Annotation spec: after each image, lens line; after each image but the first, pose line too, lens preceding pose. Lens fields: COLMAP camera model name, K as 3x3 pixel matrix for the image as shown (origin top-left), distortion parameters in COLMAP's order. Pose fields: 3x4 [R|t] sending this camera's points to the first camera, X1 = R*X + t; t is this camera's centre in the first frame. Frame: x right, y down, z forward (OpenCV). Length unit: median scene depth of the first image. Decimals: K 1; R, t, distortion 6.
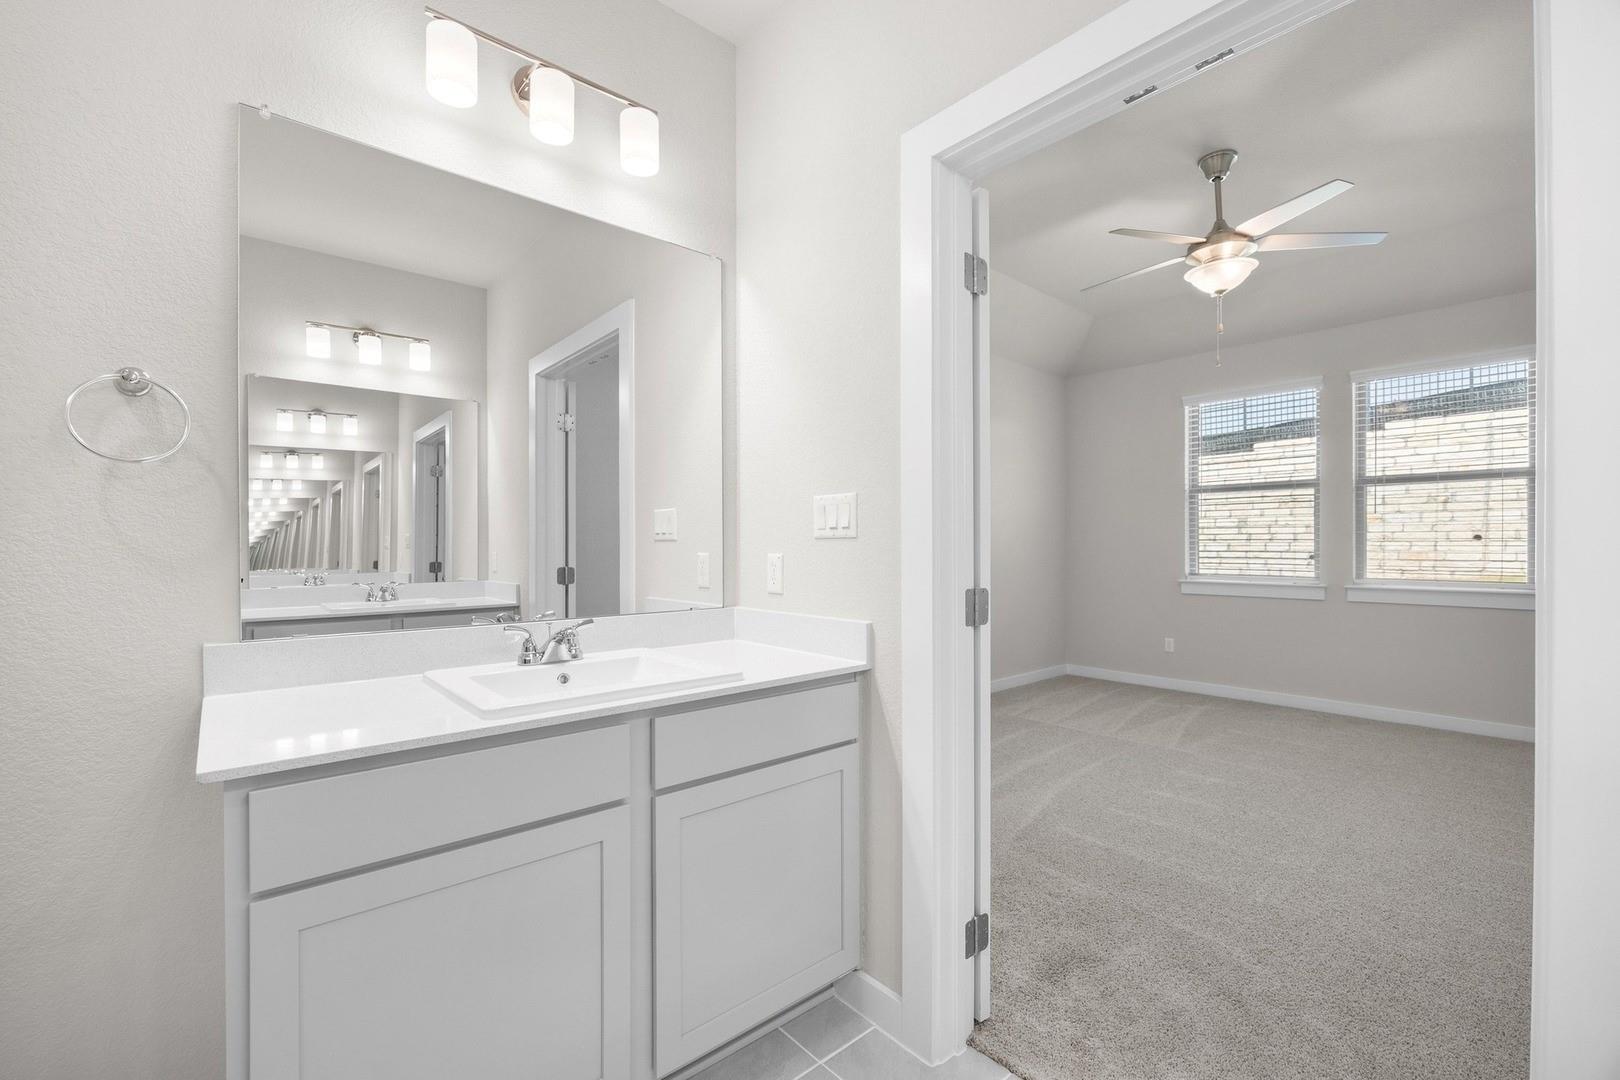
lens RADIAL K [[691.2, 0, 808.5], [0, 691.2, 553.8], [0, 0, 1]] dist [-0.022114, 0.000207]
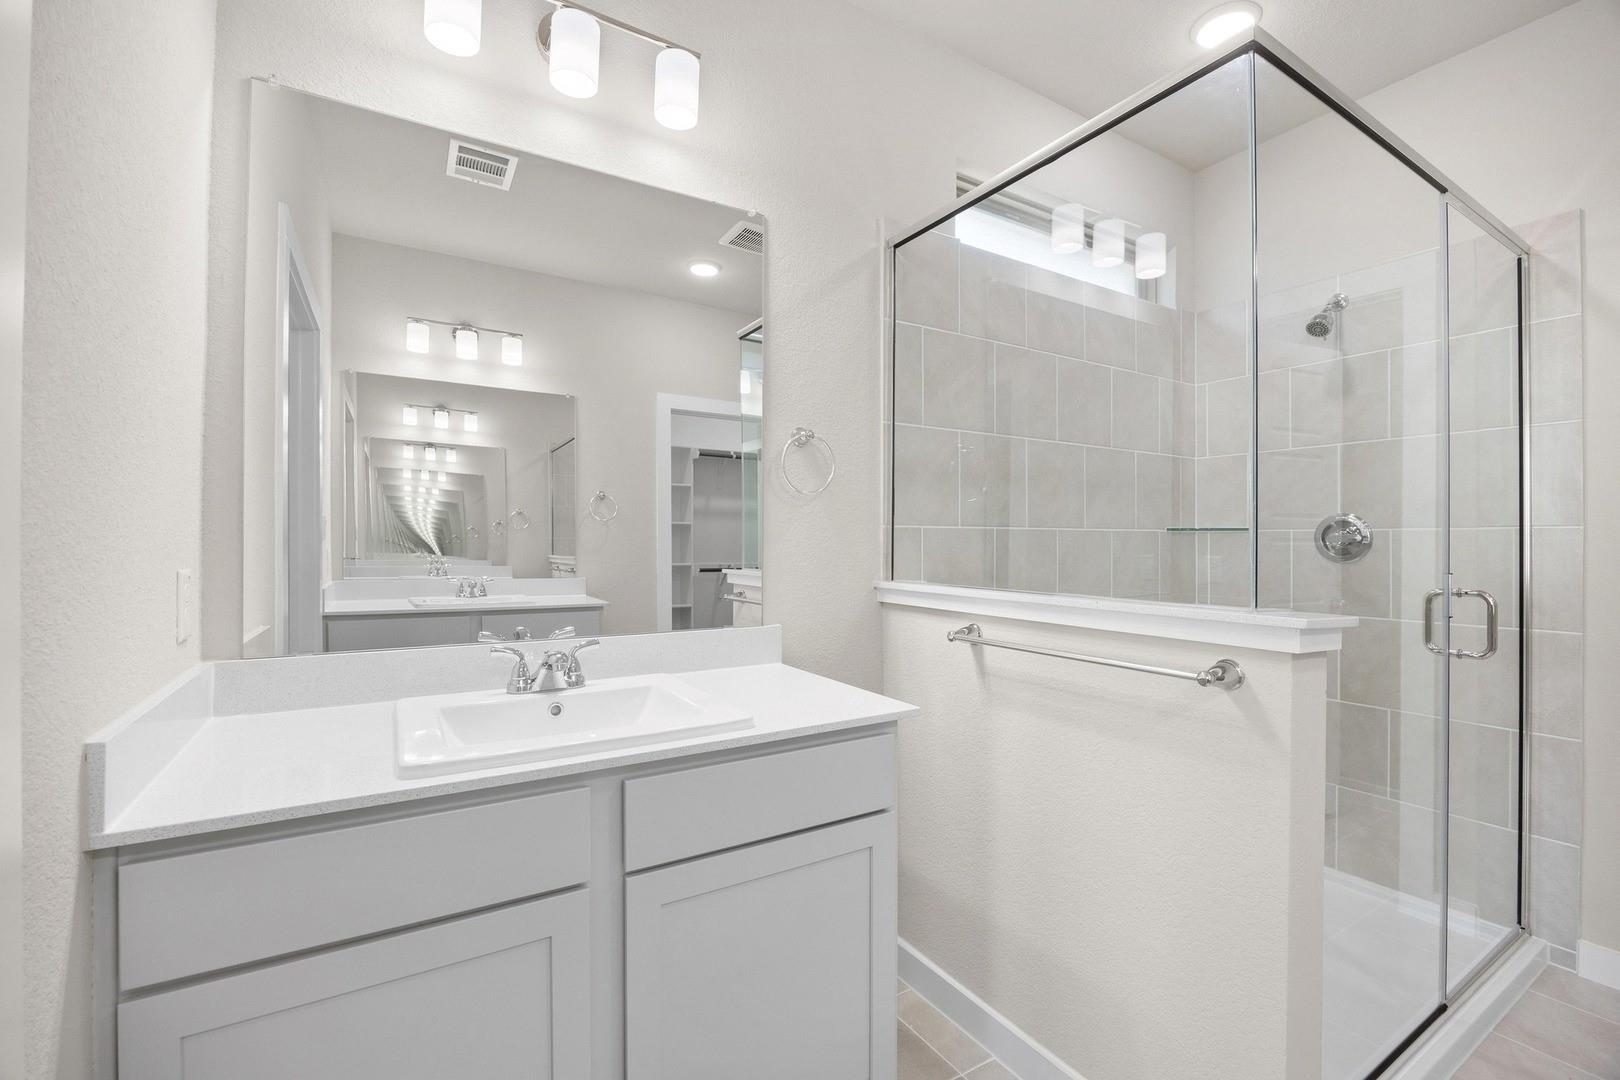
lens RADIAL K [[703.1, 0, 824.7], [0, 703.1, 540.1], [0, 0, 1]] dist [-0.016435, 0.000698]
pose [[0.988559, 0.010113, -0.150497, 0.078189], [-0.011485, 0.999900, -0.008254, -0.020469], [0.150399, 0.009888, 0.988576, 0.154429]]
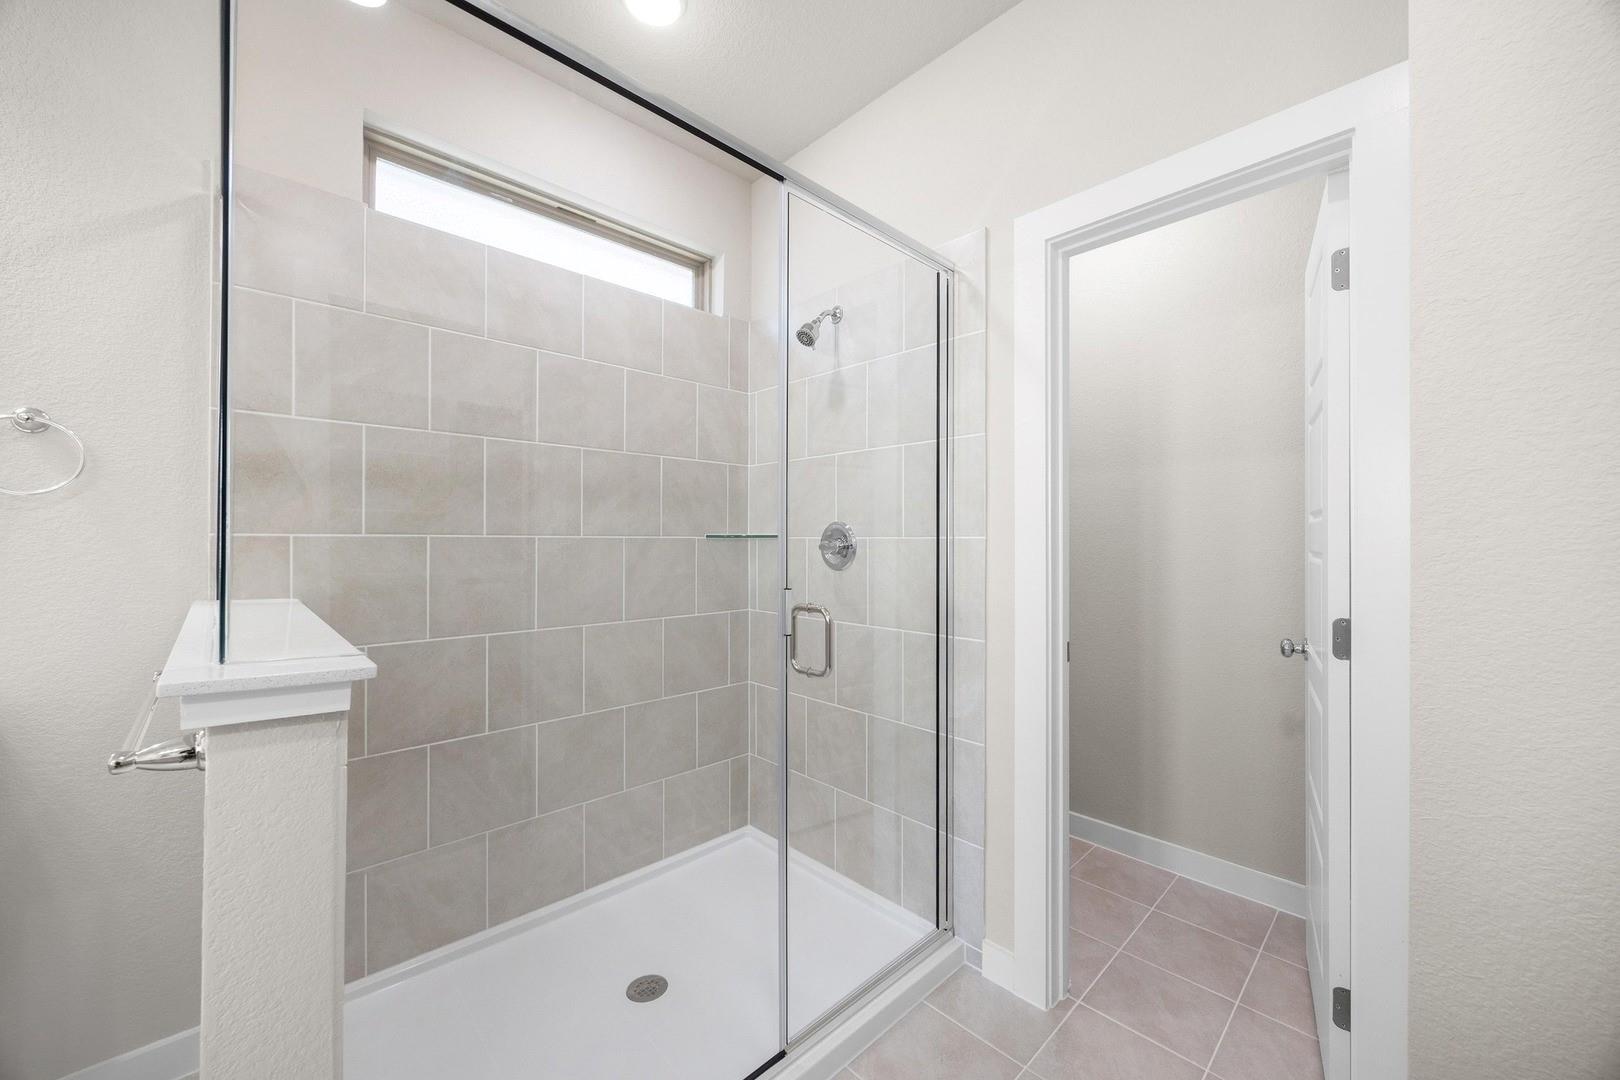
lens RADIAL K [[617.2, 0, 820.3], [0, 617.2, 540.0], [0, 0, 1]] dist [-0.002254, 0.000385]
pose [[0.998094, 0.011914, 0.060555, 0.687476], [-0.011416, 0.999898, -0.008557, -0.045014], [-0.060651, 0.007849, 0.998128, 0.392877]]
